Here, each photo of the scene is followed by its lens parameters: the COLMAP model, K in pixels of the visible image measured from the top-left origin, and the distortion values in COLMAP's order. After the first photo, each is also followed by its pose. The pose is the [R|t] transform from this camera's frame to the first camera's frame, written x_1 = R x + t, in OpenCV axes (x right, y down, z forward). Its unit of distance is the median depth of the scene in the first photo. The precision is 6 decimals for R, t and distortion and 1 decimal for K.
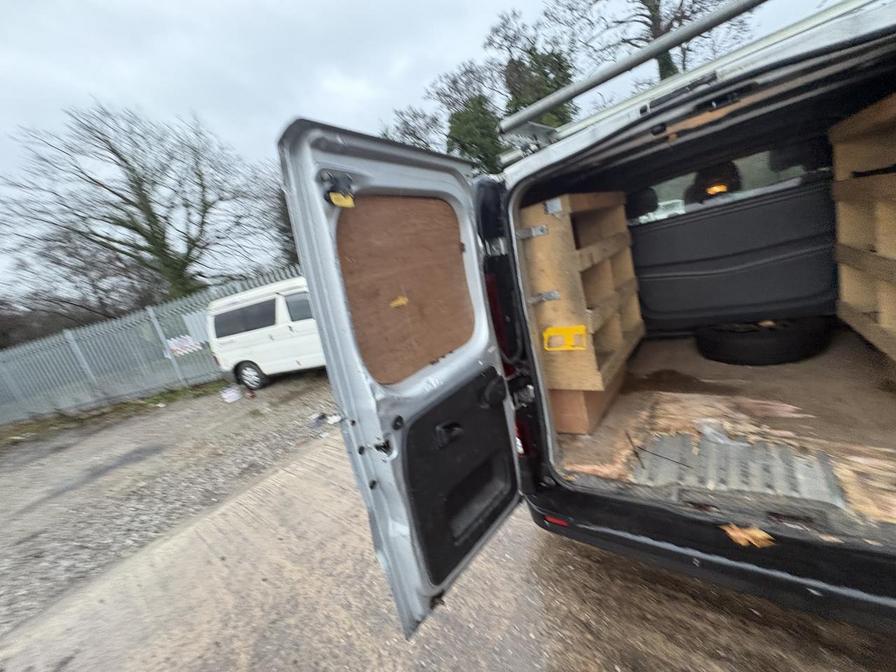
lens RADIAL K [[356.0, 0, 447.5], [0, 356.0, 334.9], [0, 0, 1]] dist [0.000207, -0.000380]
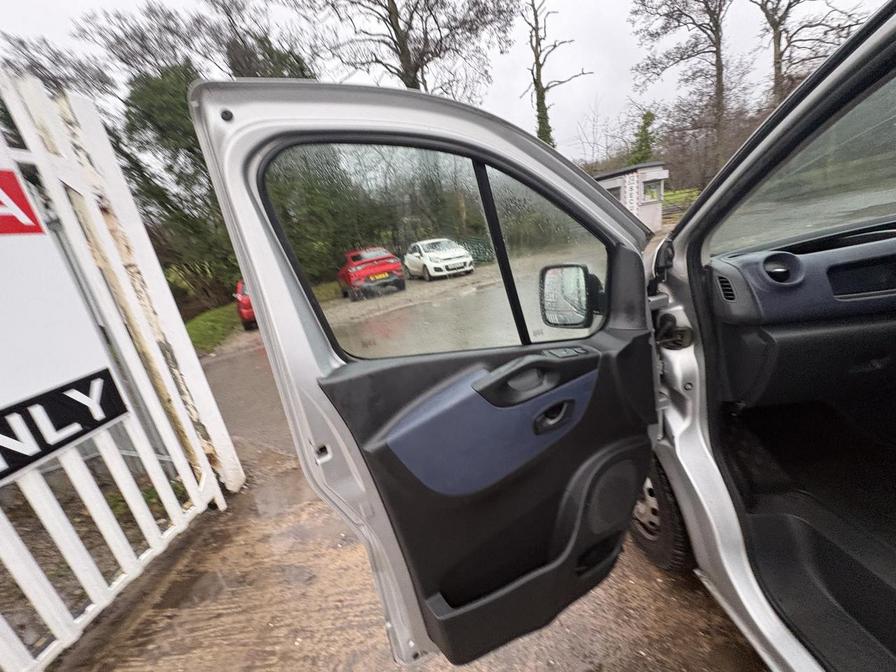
lens RADIAL K [[356.0, 0, 447.0], [0, 356.0, 335.8], [0, 0, 1]] dist [0.000207, -0.000380]
pose [[0.795174, -0.052852, 0.604073, 0.576439], [0.105429, 0.993072, -0.051895, -0.639557], [-0.597145, 0.104952, 0.795237, 2.319717]]
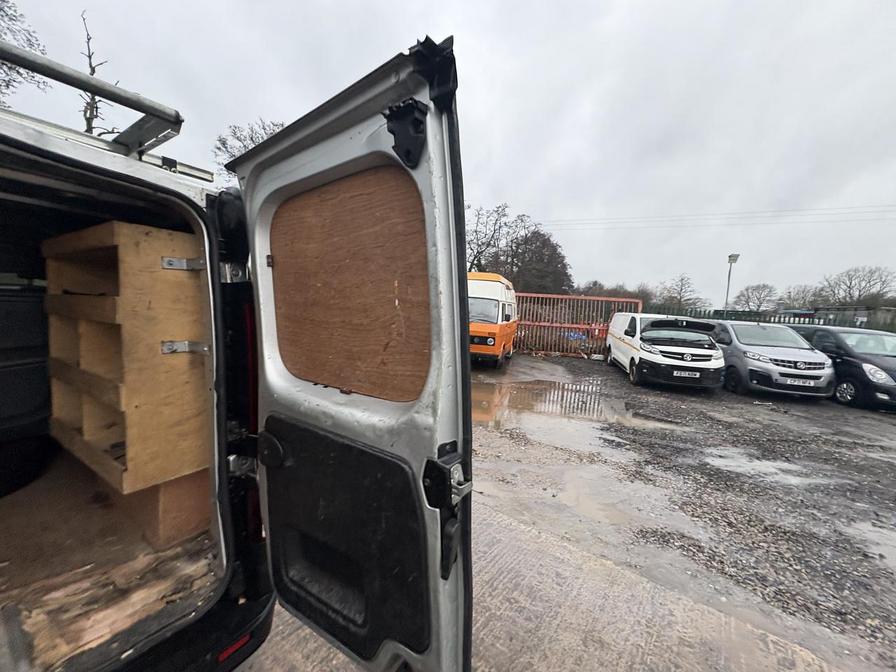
lens RADIAL K [[356.0, 0, 448.7], [0, 356.0, 333.4], [0, 0, 1]] dist [0.000207, -0.000380]
pose [[-0.049900, 0.186435, 0.981199, 0.089148], [0.163941, 0.970627, -0.176089, 0.027671], [-0.985207, 0.152072, -0.078999, 0.002451]]
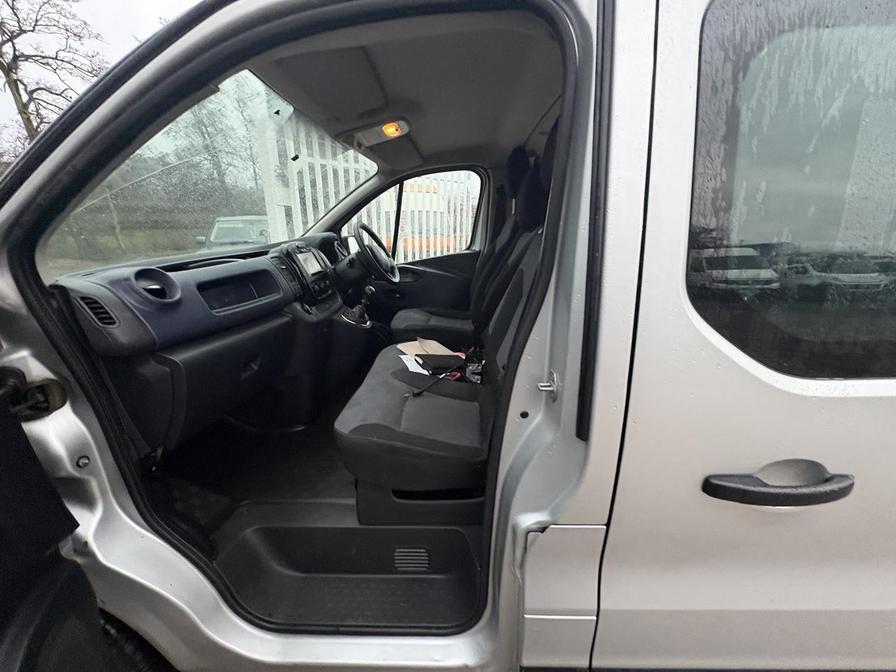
lens RADIAL K [[356.0, 0, 449.2], [0, 356.0, 337.3], [0, 0, 1]] dist [0.000207, -0.000380]
pose [[-0.551080, 0.017056, 0.834278, 0.702525], [0.326531, 0.924474, 0.196789, -0.613909], [-0.767912, 0.380864, -0.515028, 2.412129]]
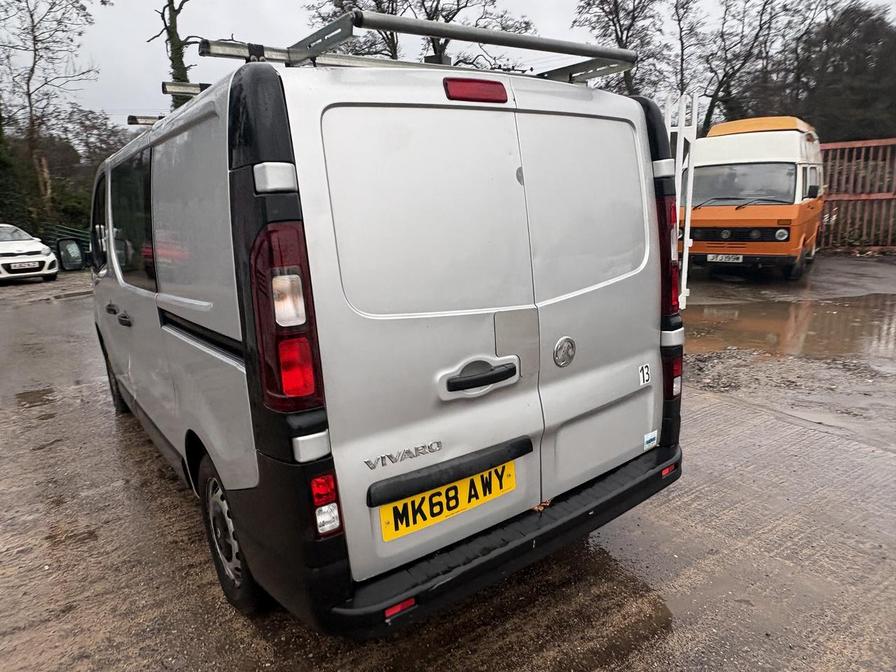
lens RADIAL K [[594.4, 0, 448.8], [0, 594.4, 329.4], [0, 0, 1]] dist [0.000160, 0.001793]
pose [[0.294829, 0.037975, 0.954795, -0.677499], [0.174134, 0.980343, -0.092761, 0.123694], [-0.939550, 0.193611, 0.282421, 0.463629]]
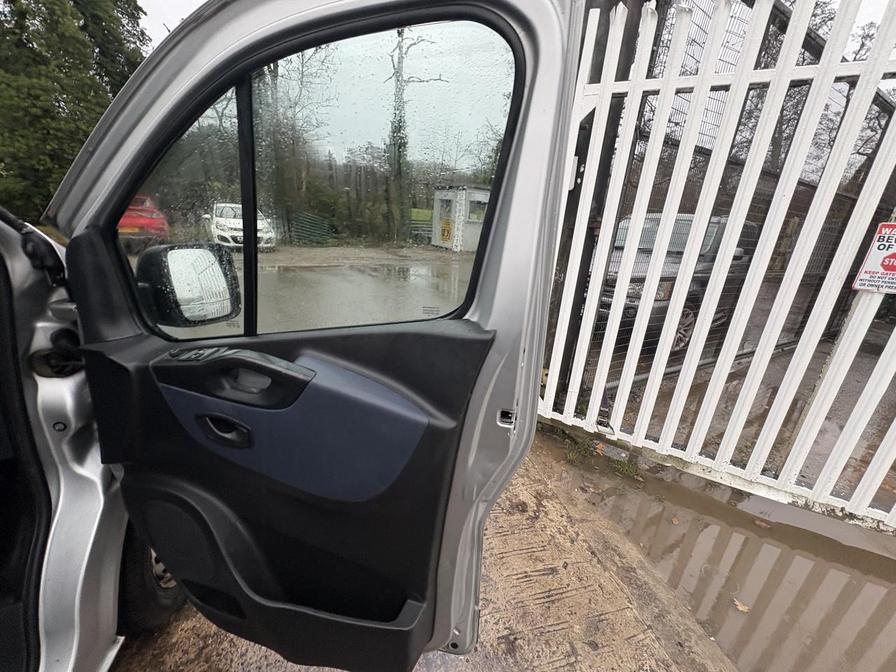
lens RADIAL K [[356.0, 0, 449.6], [0, 356.0, 337.9], [0, 0, 1]] dist [0.000207, -0.000380]
pose [[0.572563, 0.023419, 0.819526, 2.012784], [-0.035602, 0.999359, -0.003685, -0.739038], [-0.819087, -0.027067, 0.573030, 1.135073]]
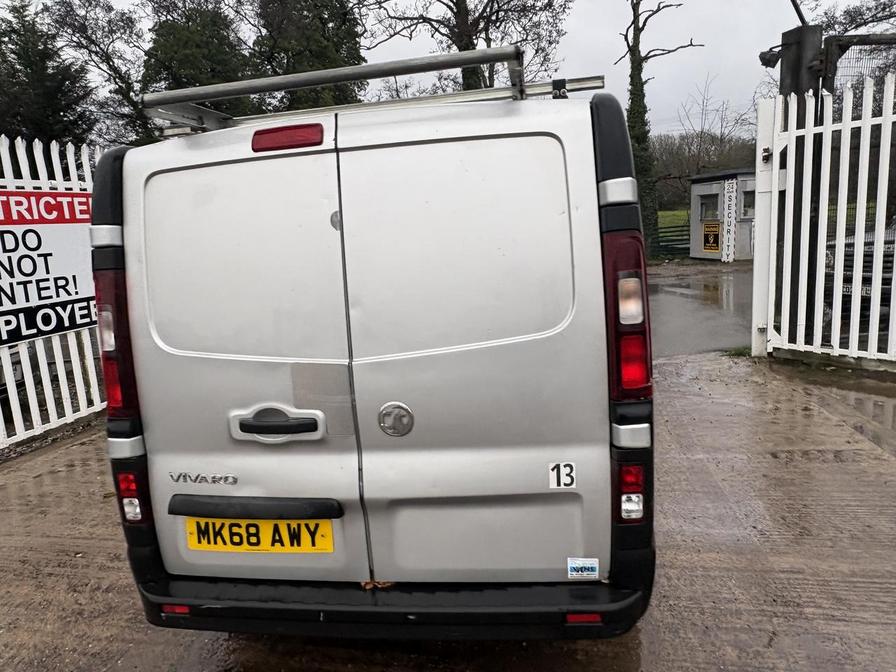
lens RADIAL K [[594.4, 0, 448.2], [0, 594.4, 333.7], [0, 0, 1]] dist [0.000160, 0.001793]
pose [[0.869190, 0.114537, 0.481030, 0.123892], [-0.049889, 0.988152, -0.145141, 0.094940], [-0.491955, 0.102157, 0.864606, -0.384140]]
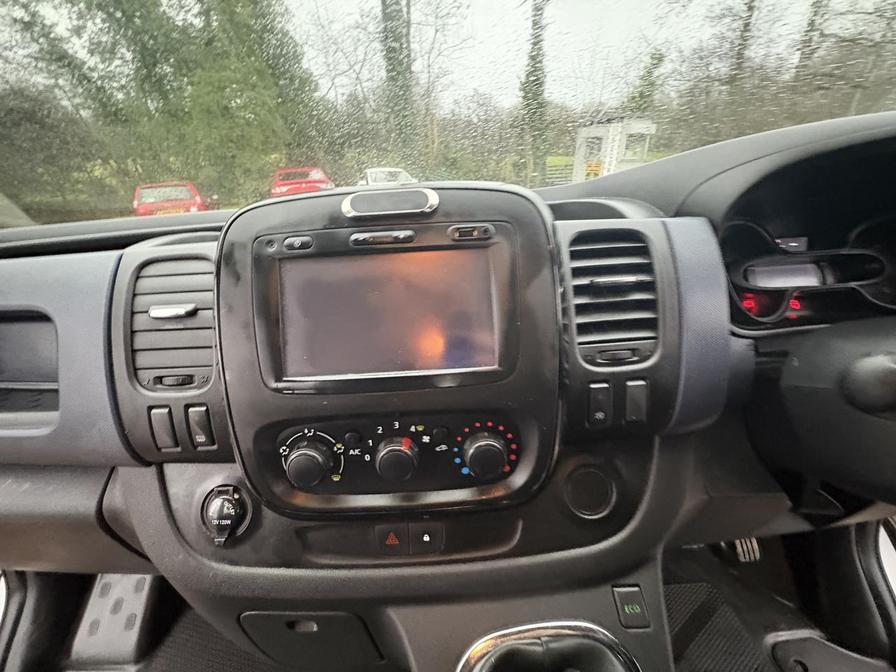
lens RADIAL K [[356.0, 0, 445.4], [0, 356.0, 334.0], [0, 0, 1]] dist [0.000207, -0.000380]
pose [[0.779235, -0.052063, 0.624566, 1.570116], [-0.023433, 0.993427, 0.112047, -0.749865], [-0.626294, -0.101946, 0.772892, 2.019733]]
